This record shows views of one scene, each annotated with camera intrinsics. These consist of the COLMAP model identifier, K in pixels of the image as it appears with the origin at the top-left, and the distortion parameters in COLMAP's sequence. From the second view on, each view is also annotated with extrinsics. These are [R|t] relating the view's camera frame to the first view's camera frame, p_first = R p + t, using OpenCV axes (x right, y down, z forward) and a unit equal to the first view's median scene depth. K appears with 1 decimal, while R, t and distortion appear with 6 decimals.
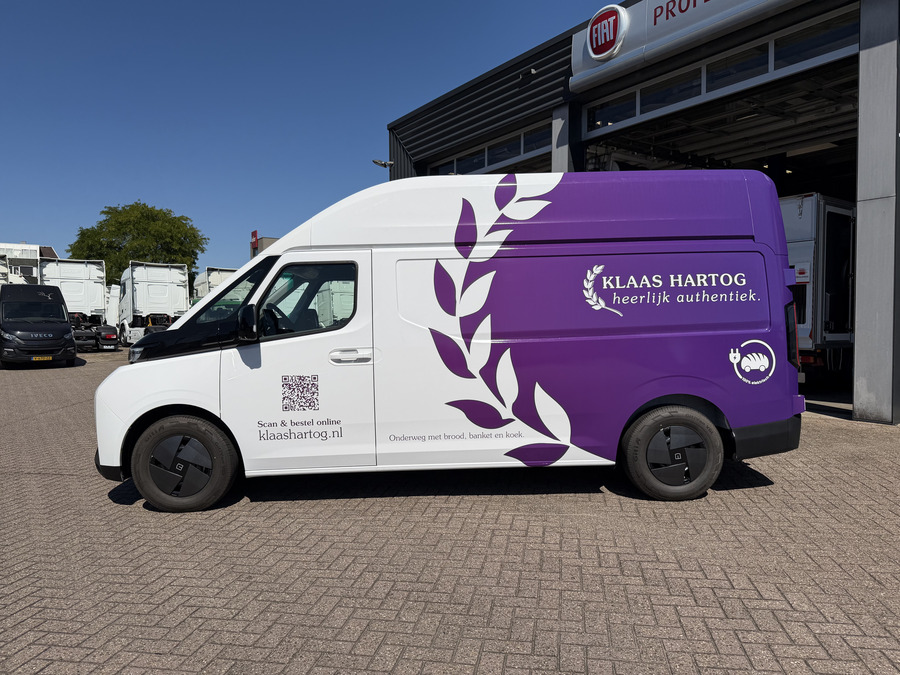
lens RADIAL K [[644.8, 0, 450.0], [0, 644.8, 337.5], [0, 0, 1]] dist [0.004024, -0.007464]
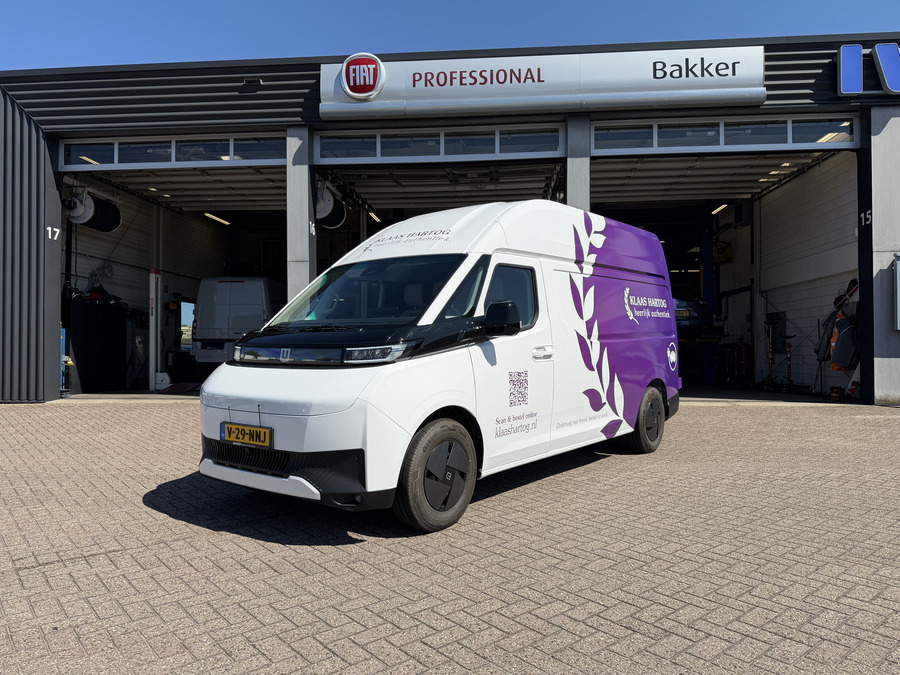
lens RADIAL K [[639.5, 0, 450.0], [0, 639.5, 337.5], [0, 0, 1]] dist [0.010153, -0.029884]
pose [[0.645841, 0.017742, 0.763266, -1.061994], [0.013489, 0.999309, -0.034643, 0.037501], [-0.763353, 0.032670, 0.645155, 0.407543]]
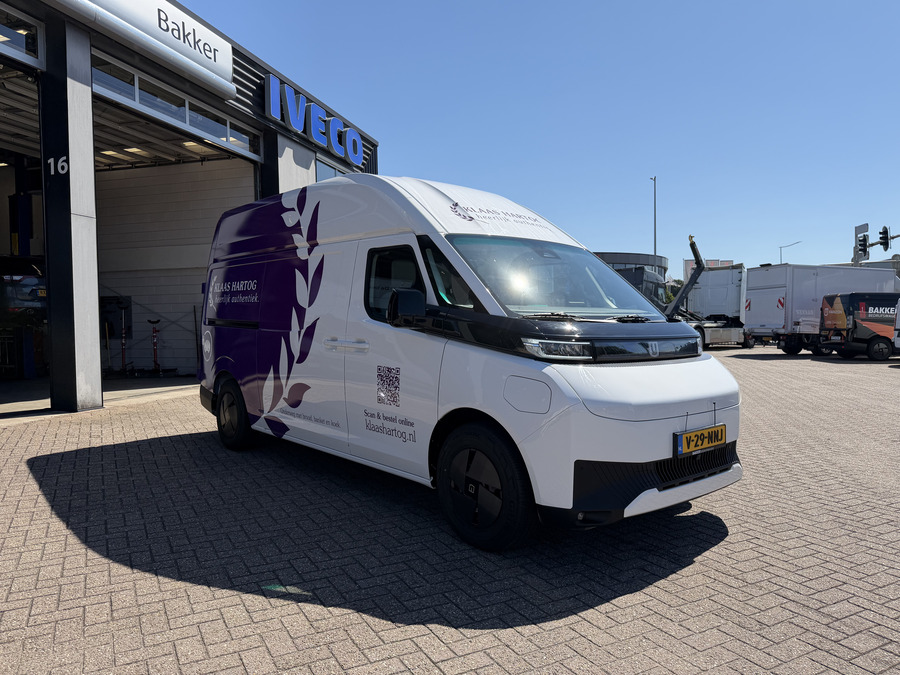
lens RADIAL K [[639.5, 0, 450.0], [0, 639.5, 337.5], [0, 0, 1]] dist [0.010153, -0.029884]
pose [[-0.625106, -0.003194, 0.780533, -0.992134], [0.027291, 0.999291, 0.025947, -0.015082], [-0.780063, 0.037521, -0.624575, 1.864824]]
